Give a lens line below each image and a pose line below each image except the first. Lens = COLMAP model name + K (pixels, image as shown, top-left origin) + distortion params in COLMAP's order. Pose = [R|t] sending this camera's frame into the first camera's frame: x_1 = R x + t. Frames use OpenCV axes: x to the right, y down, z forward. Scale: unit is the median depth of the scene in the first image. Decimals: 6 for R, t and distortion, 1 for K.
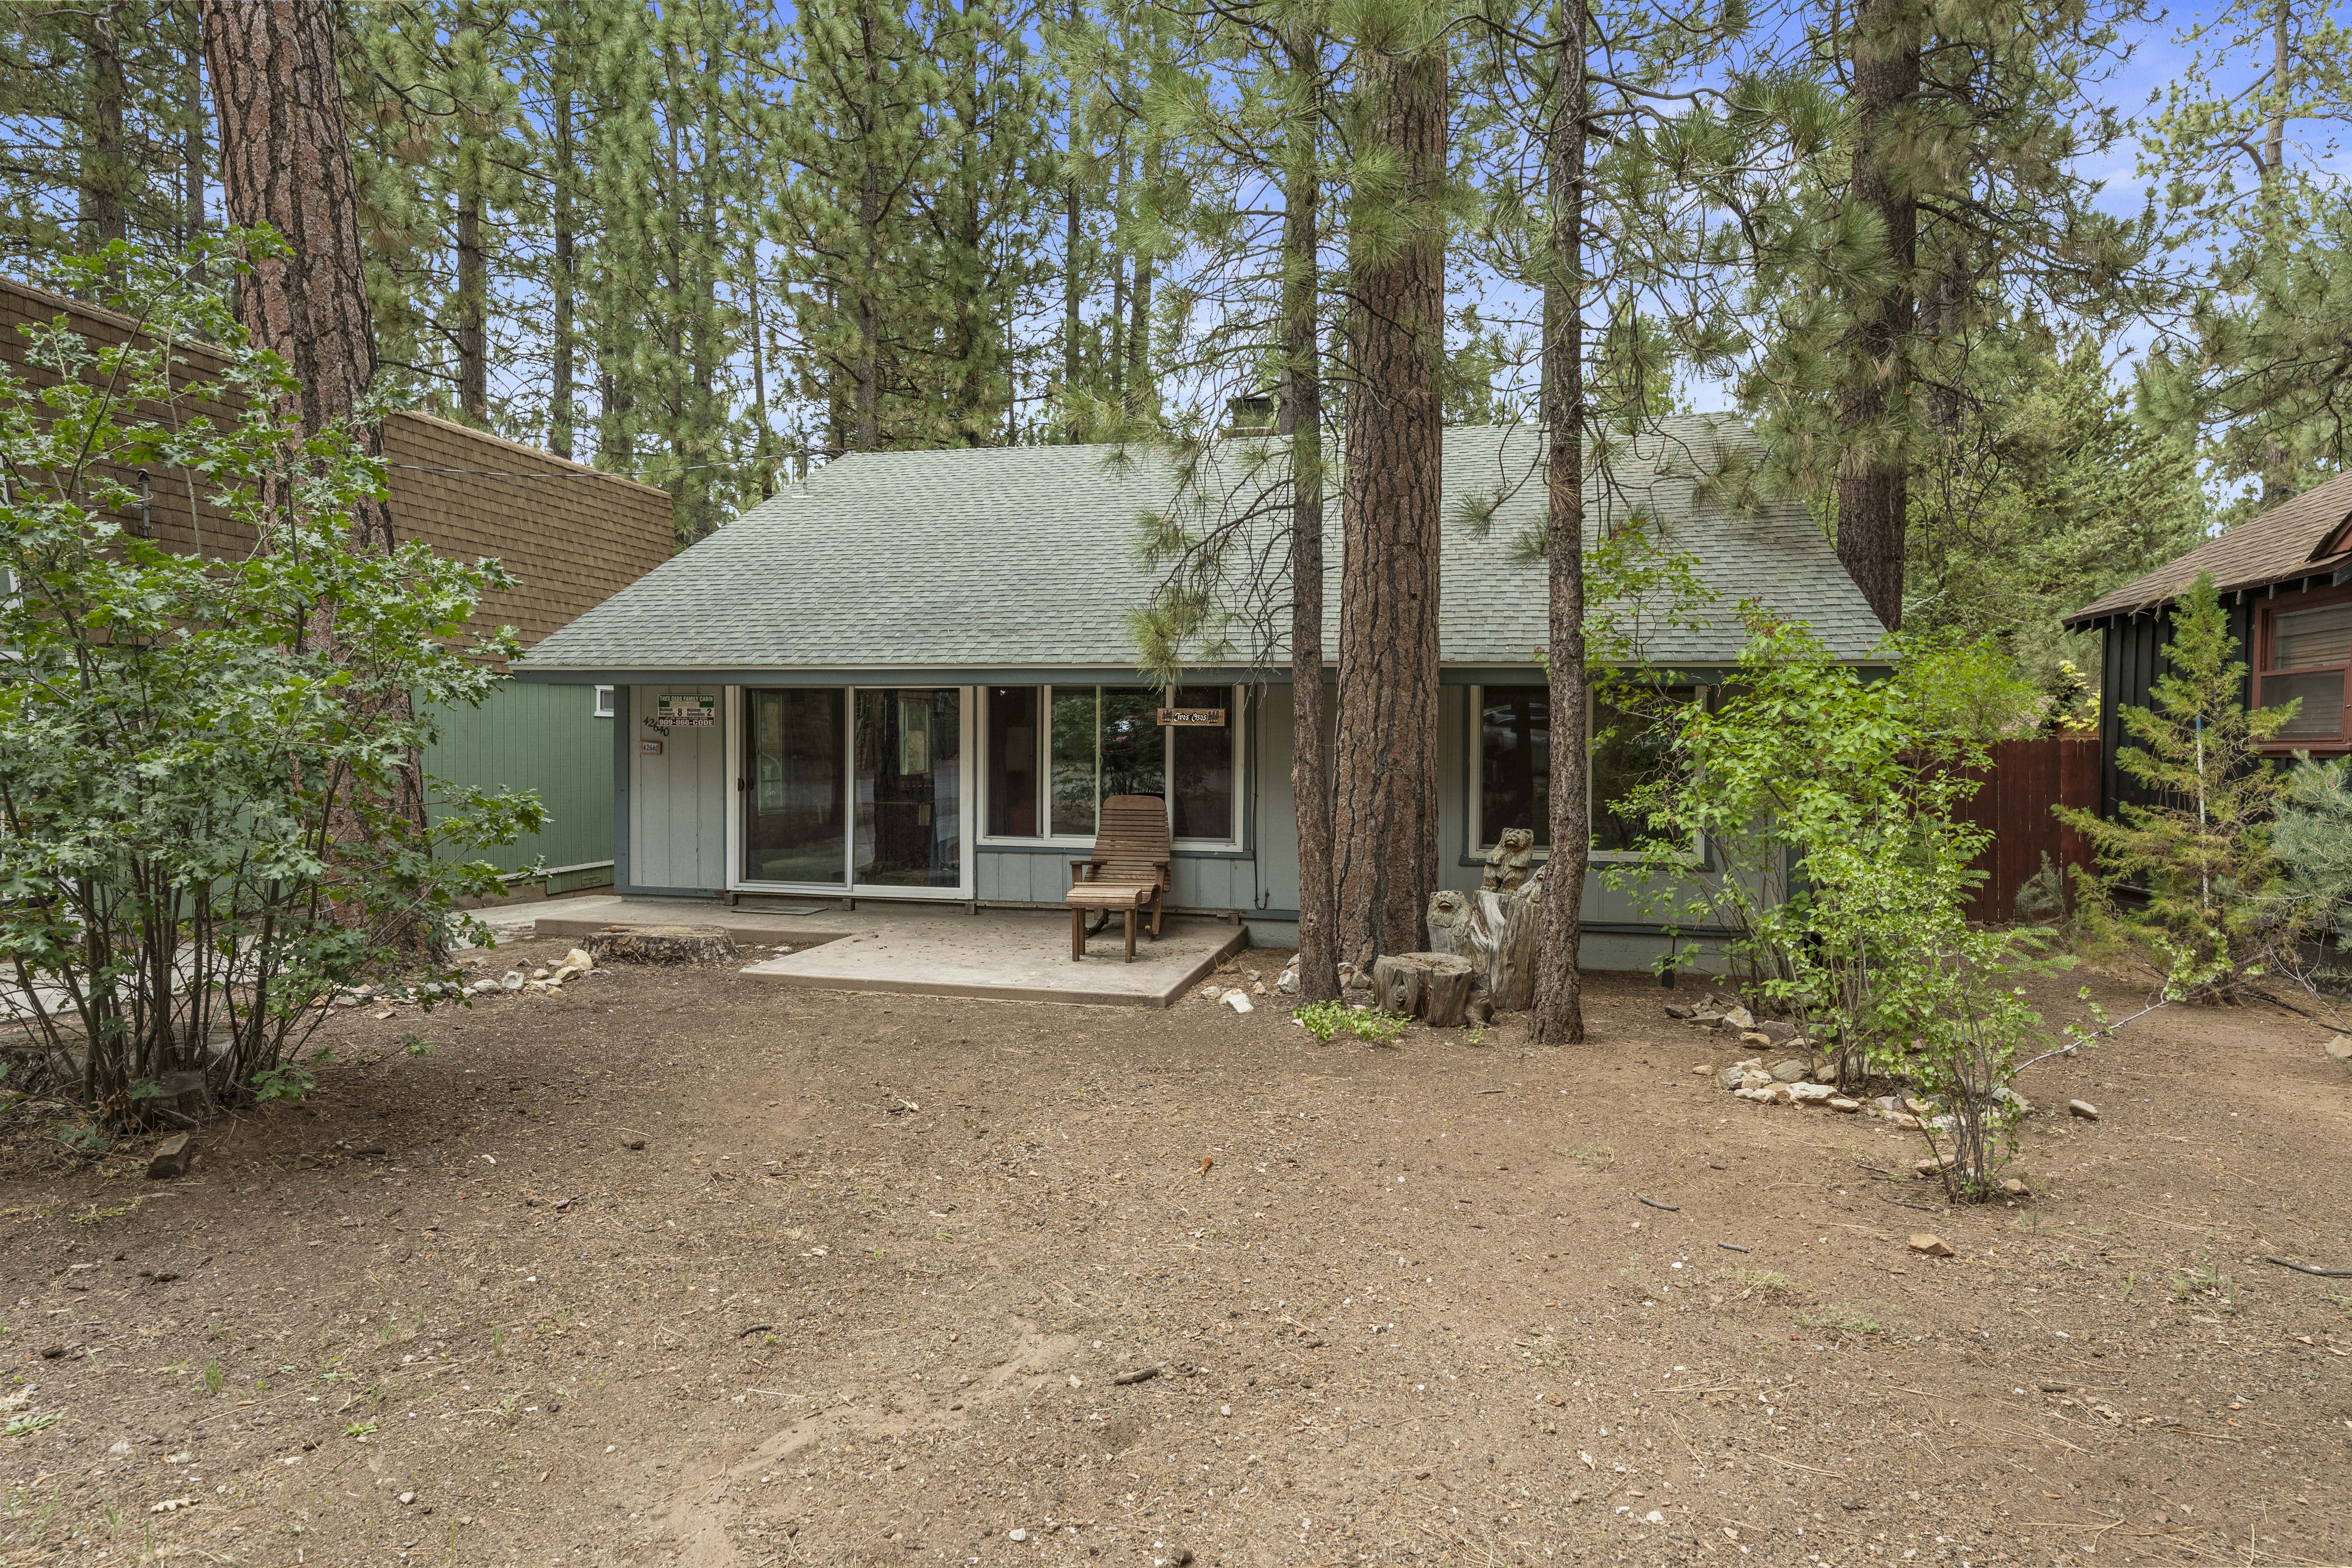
lens RADIAL K [[1294.5, 0, 1174.9], [0, 1294.5, 782.8], [0, 0, 1]] dist [-0.000723, 0.000456]
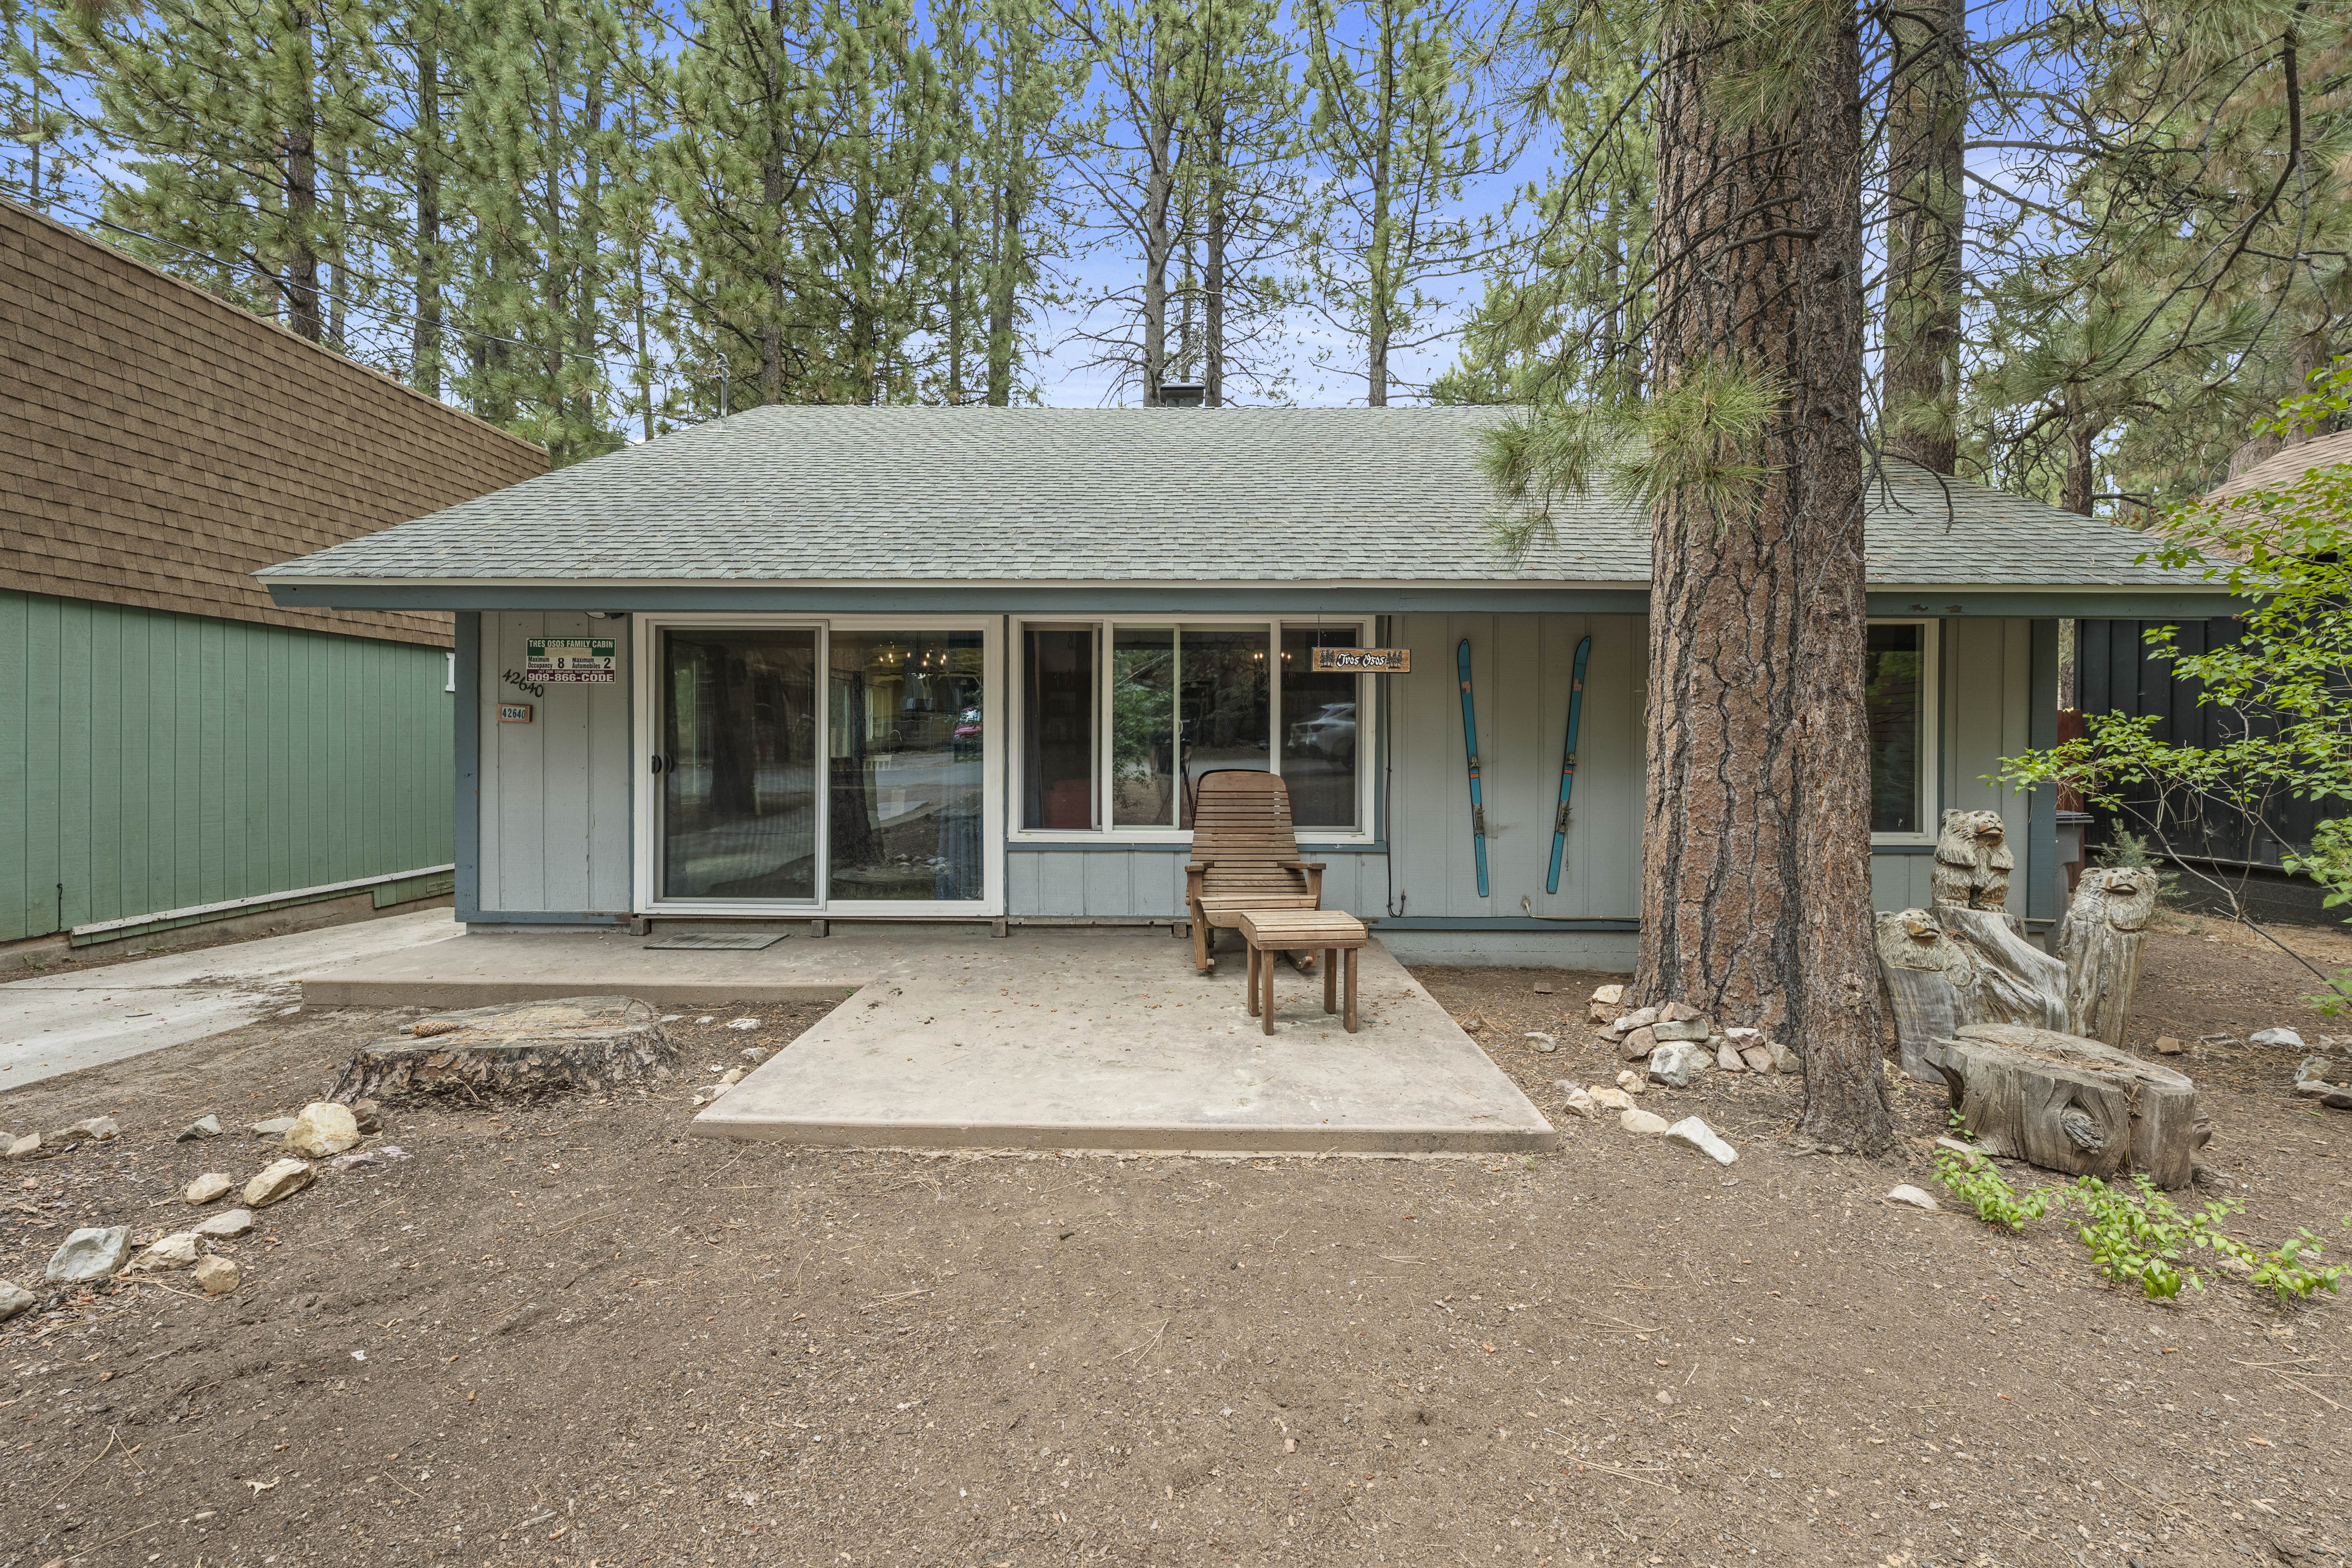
lens RADIAL K [[956.0, 0, 1185.1], [0, 956.0, 751.2], [0, 0, 1]] dist [-0.000901, -0.000083]
pose [[0.976749, -0.006111, 0.214300, -0.172722], [0.010475, 0.999760, -0.019232, 0.007674], [-0.214131, 0.021030, 0.976579, 0.446934]]
